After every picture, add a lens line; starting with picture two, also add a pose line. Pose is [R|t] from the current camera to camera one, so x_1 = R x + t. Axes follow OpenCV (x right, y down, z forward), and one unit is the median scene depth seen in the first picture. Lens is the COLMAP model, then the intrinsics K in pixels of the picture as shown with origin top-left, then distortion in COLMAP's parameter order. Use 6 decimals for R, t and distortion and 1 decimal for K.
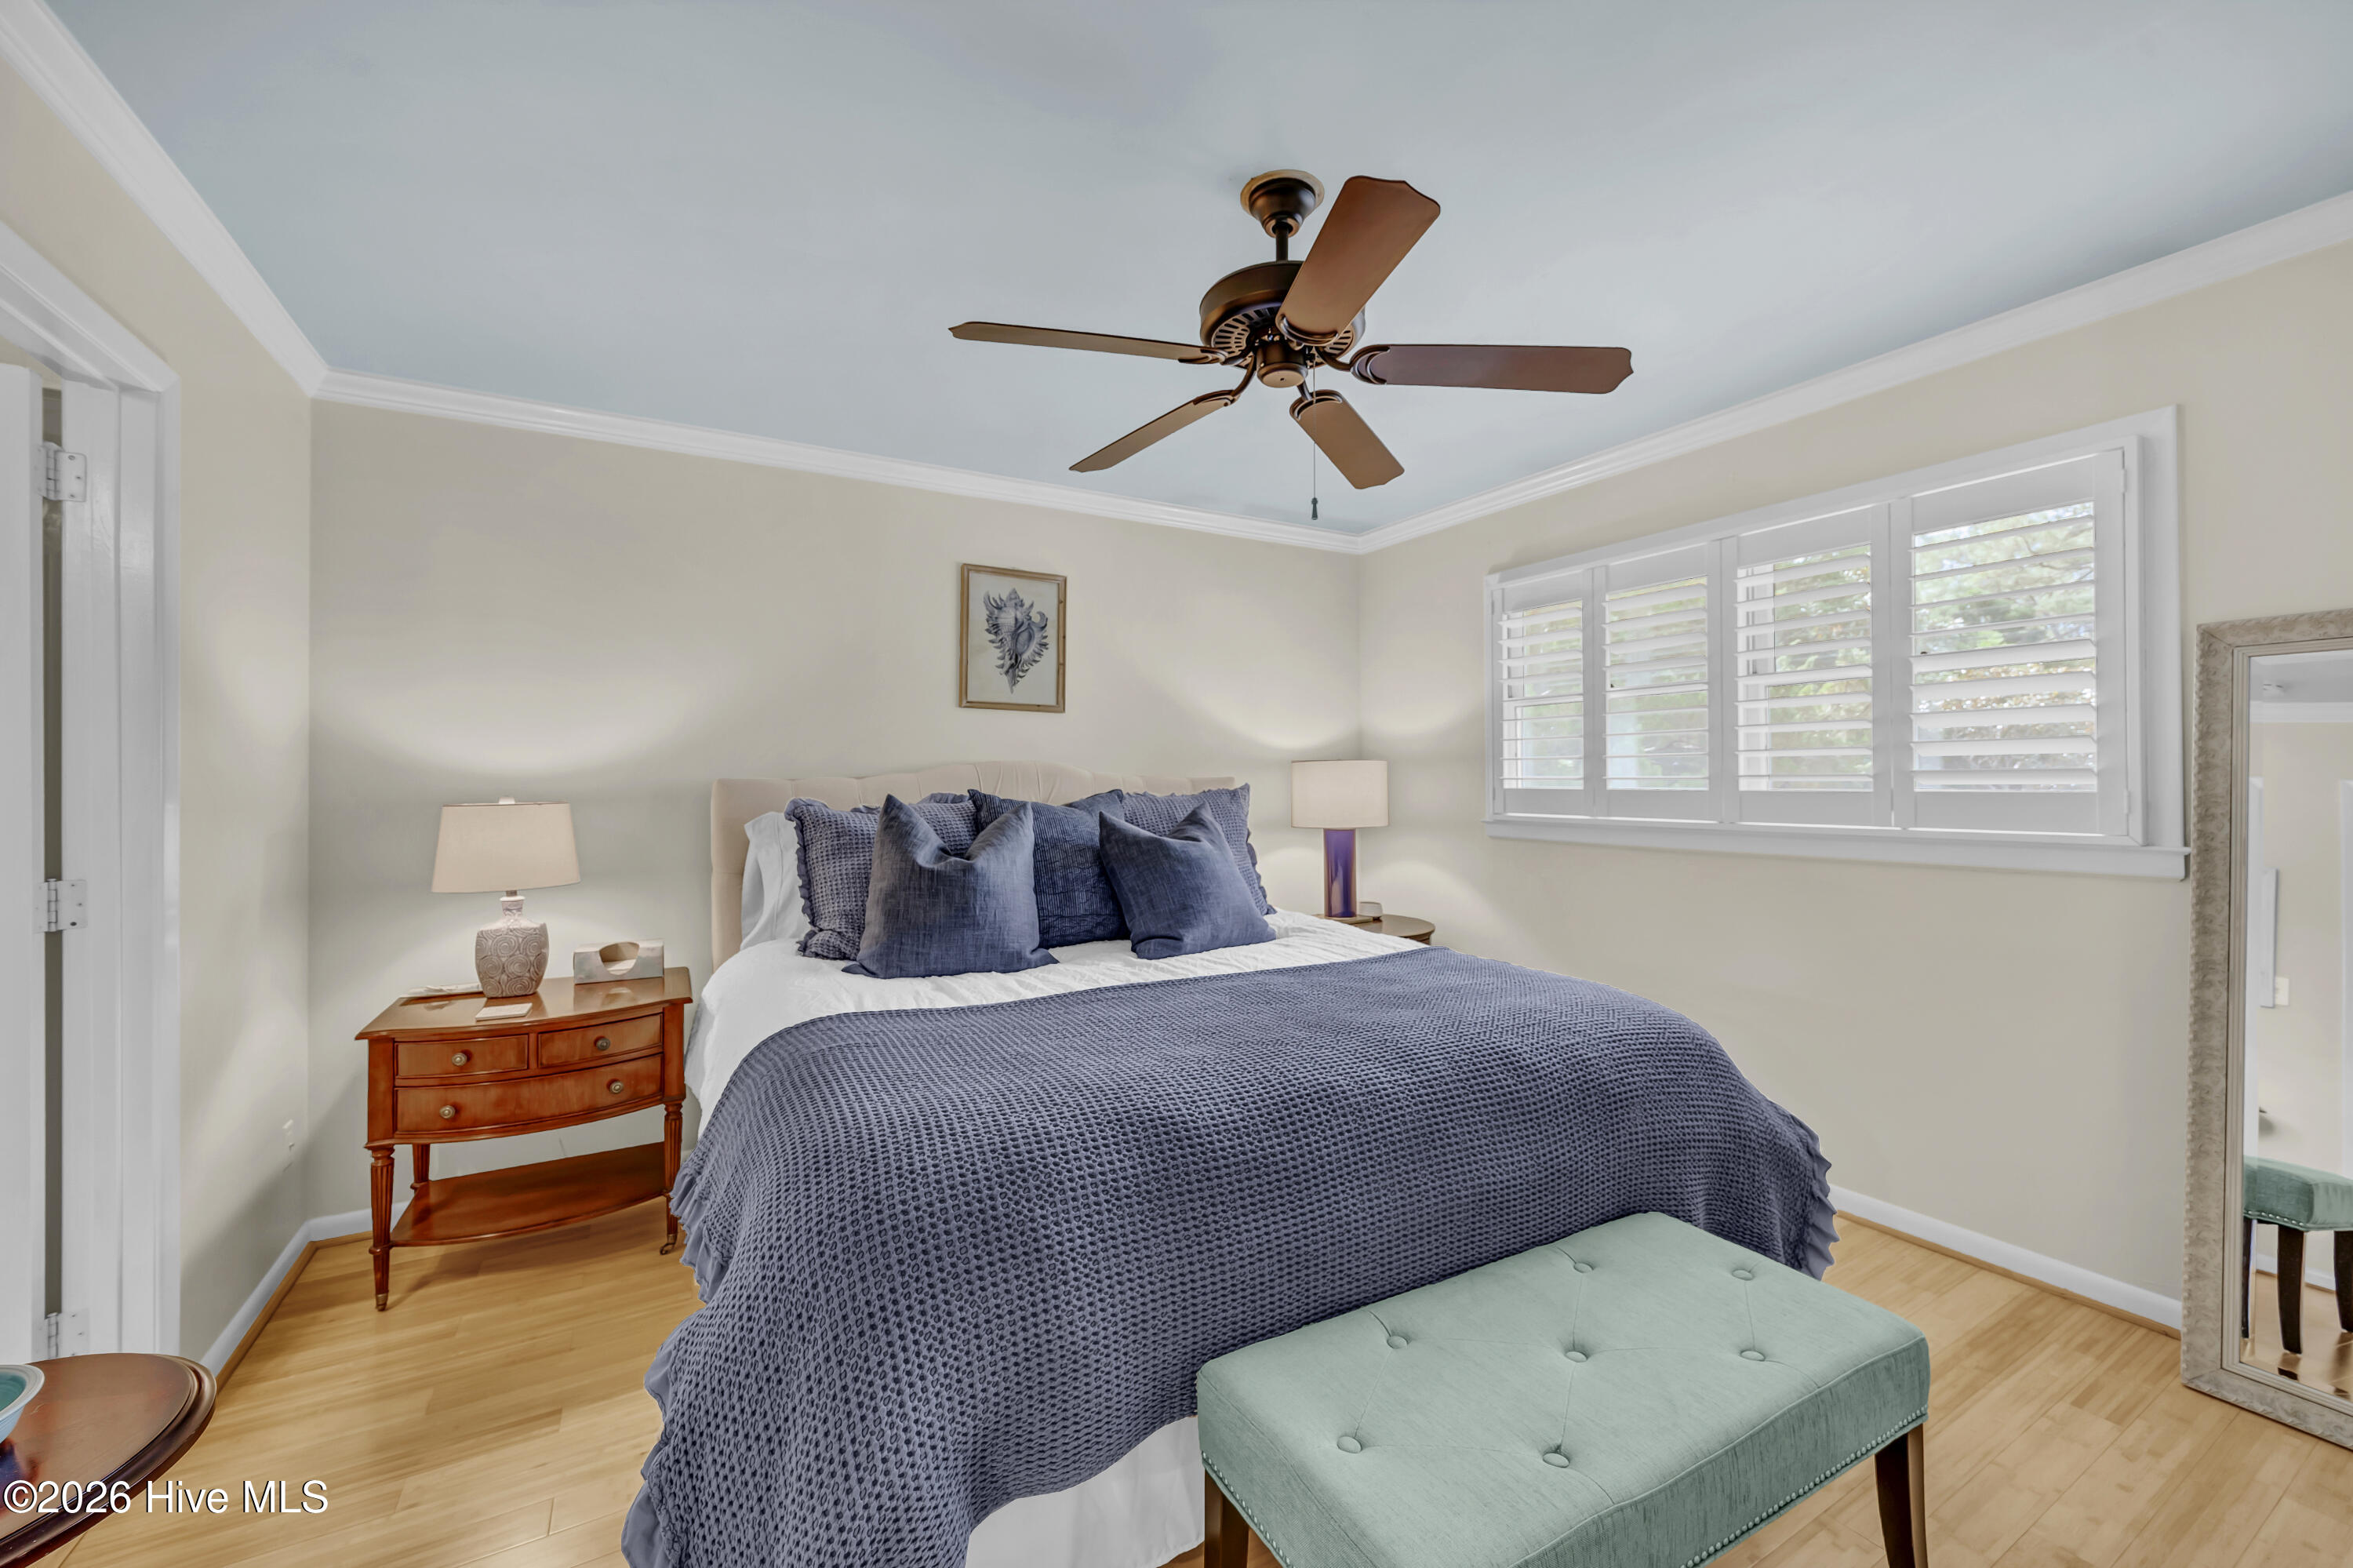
lens RADIAL K [[918.6, 0, 1188.2], [0, 918.6, 777.9], [0, 0, 1]] dist [-0.002055, -0.000300]
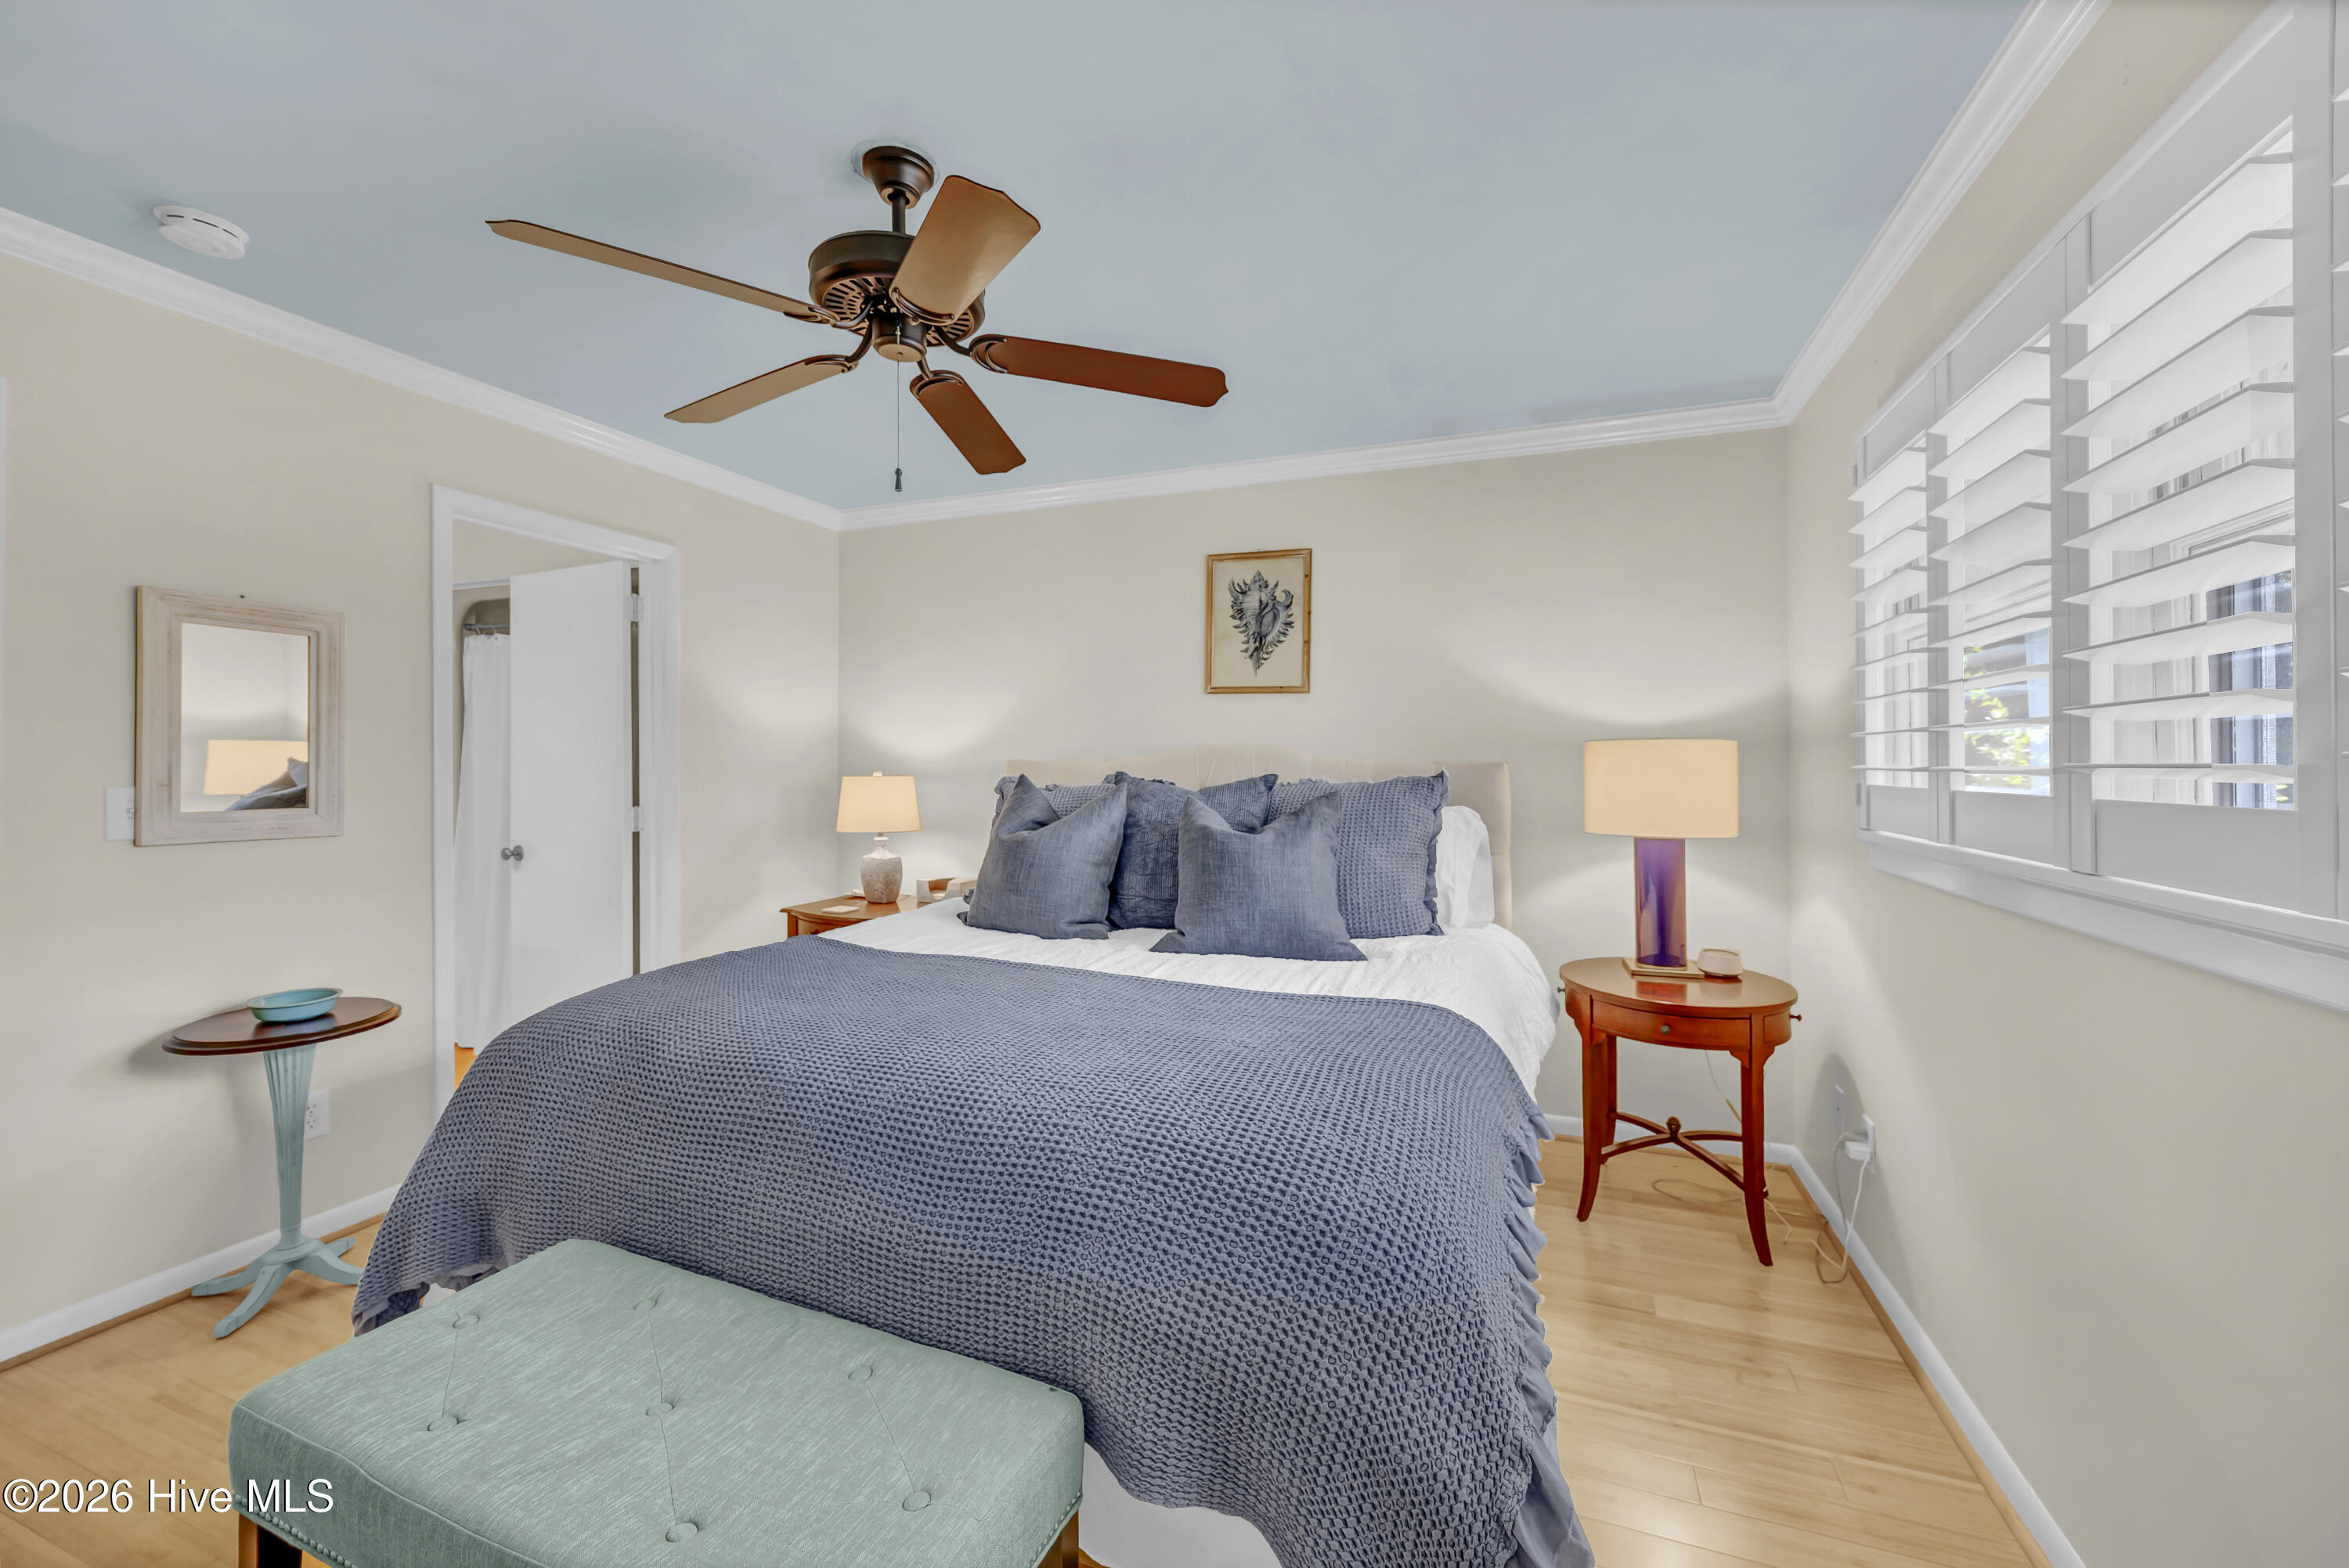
lens RADIAL K [[916.9, 0, 1186.2], [0, 916.9, 777.9], [0, 0, 1]] dist [-0.002055, -0.000300]
pose [[0.625964, 0.020569, -0.779580, 0.542622], [-0.006247, 0.999752, 0.021363, -0.003153], [0.779827, -0.008503, 0.625938, 0.321584]]
